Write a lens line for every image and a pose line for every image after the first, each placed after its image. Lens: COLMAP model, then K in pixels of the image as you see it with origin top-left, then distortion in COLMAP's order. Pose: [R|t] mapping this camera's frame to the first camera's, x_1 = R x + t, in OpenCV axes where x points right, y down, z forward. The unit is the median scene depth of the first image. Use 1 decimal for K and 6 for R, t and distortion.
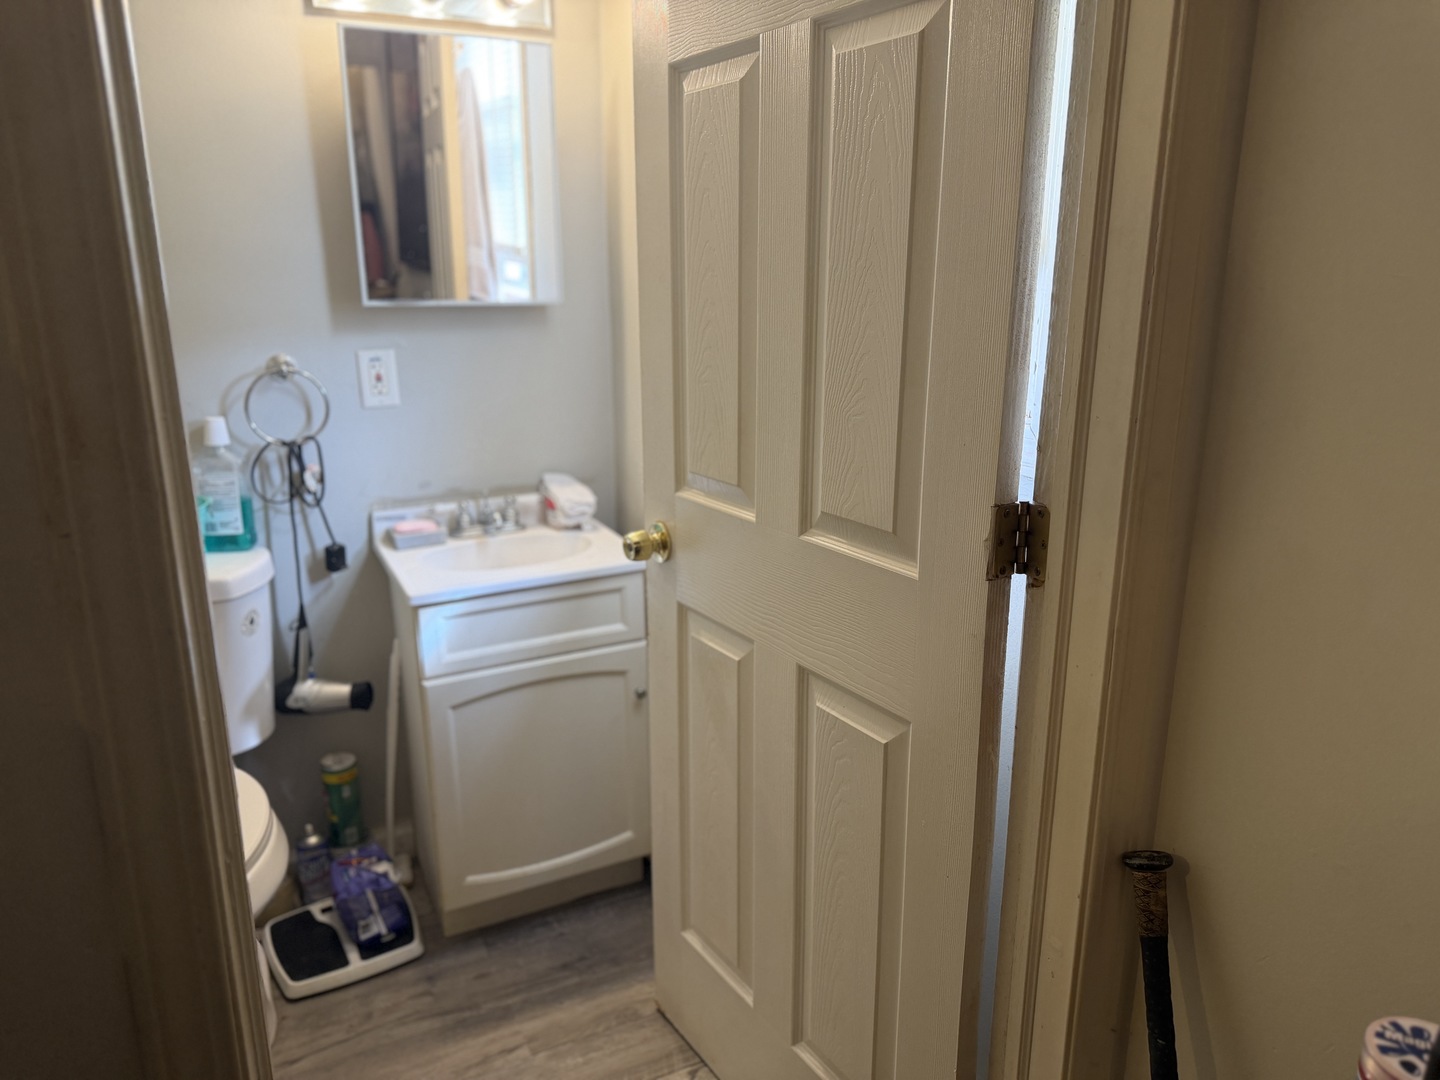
lens RADIAL K [[1022.6, 0, 719.0], [0, 1022.6, 546.3], [0, 0, 1]] dist [0.140953, -0.197092]
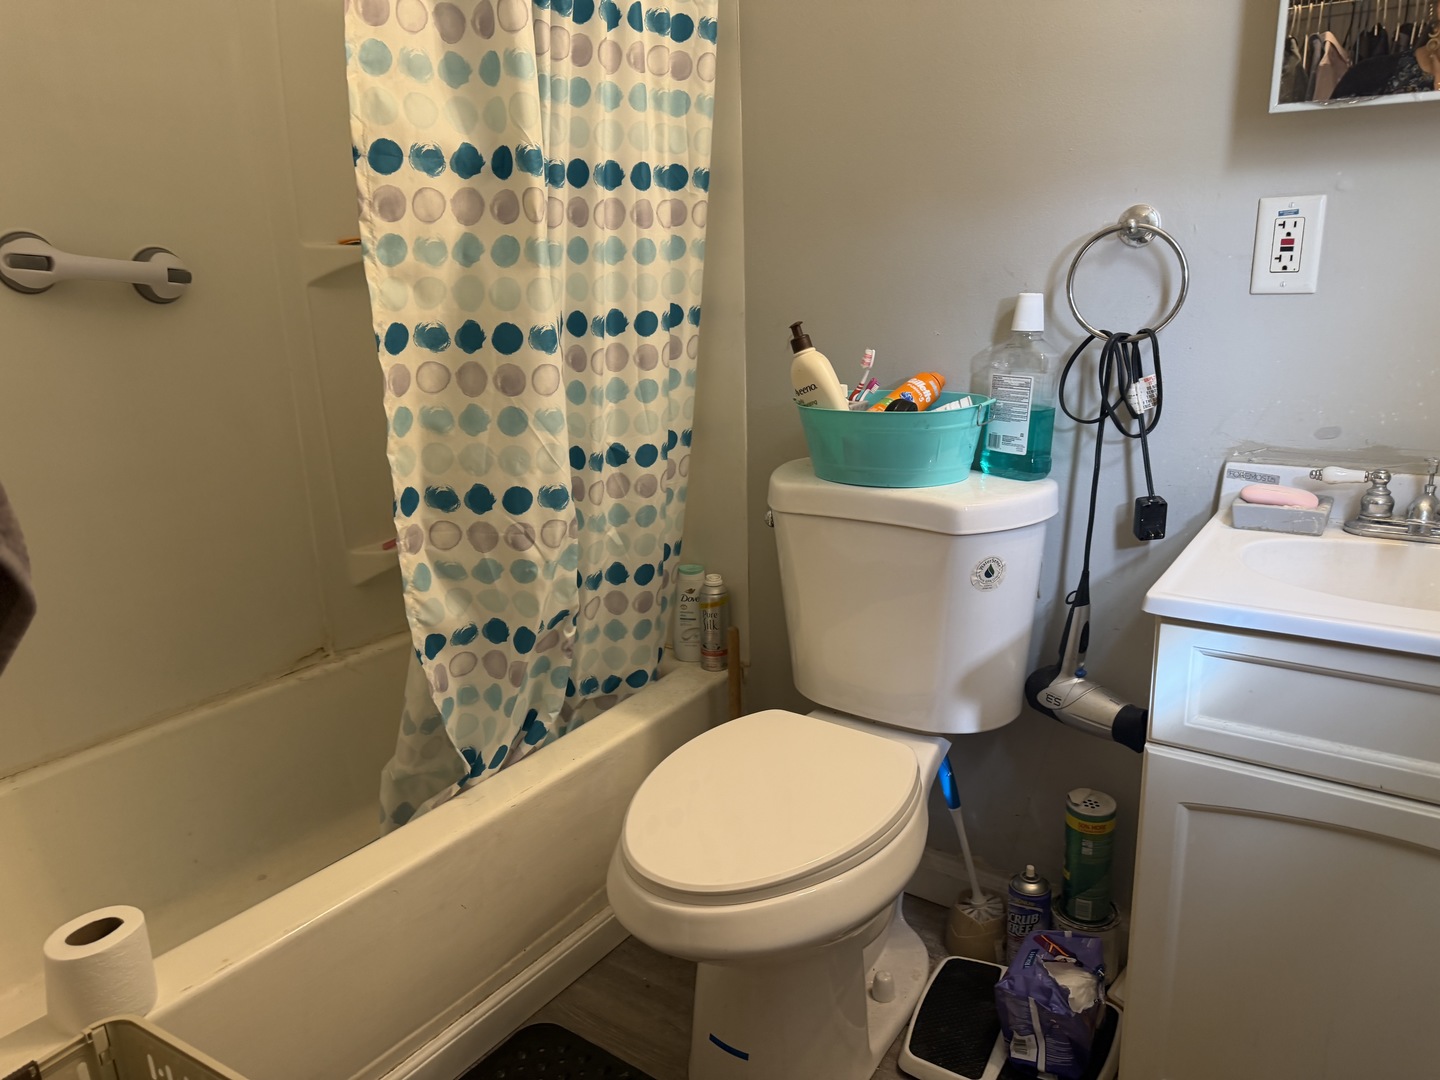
lens RADIAL K [[1001.9, 0, 727.3], [0, 1001.9, 549.8], [0, 0, 1]] dist [0.167886, -0.306891]
pose [[0.485837, 0.239549, -0.840582, 0.057634], [-0.207258, 0.965855, 0.155459, -0.015529], [0.849121, 0.098689, 0.518897, 0.443049]]
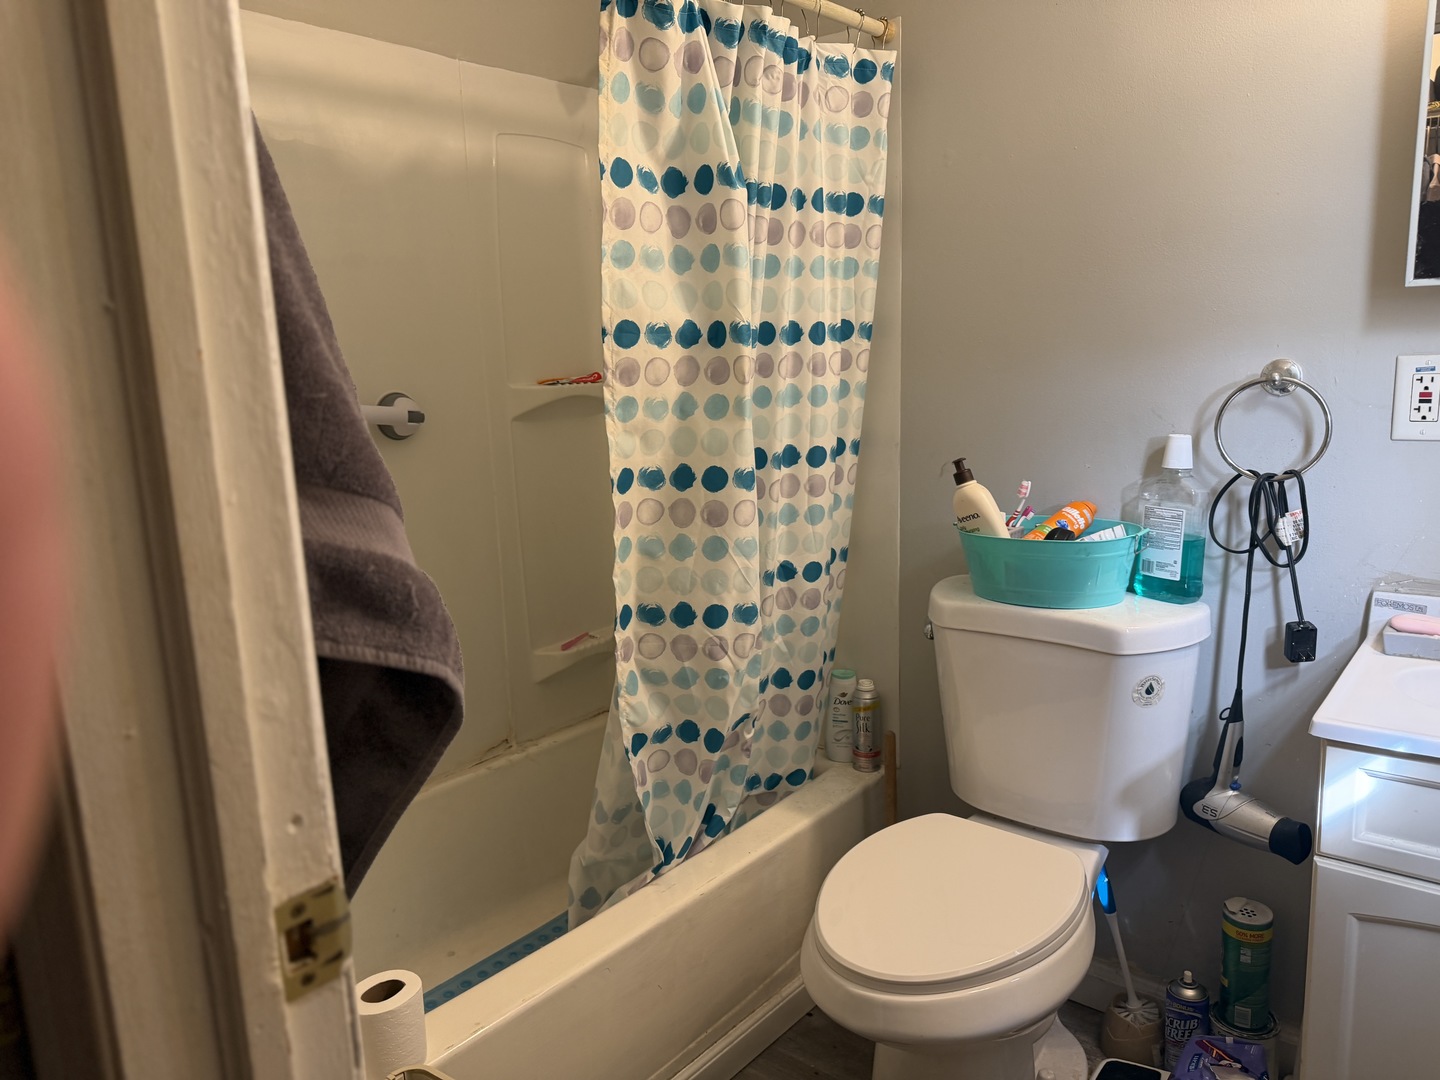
lens RADIAL K [[1022.6, 0, 719.0], [0, 1022.6, 546.3], [0, 0, 1]] dist [0.140953, -0.197092]
pose [[0.416697, 0.170999, -0.892817, 0.101449], [-0.208202, 0.973994, 0.089374, -0.035191], [0.884882, 0.148644, 0.441463, 0.324641]]
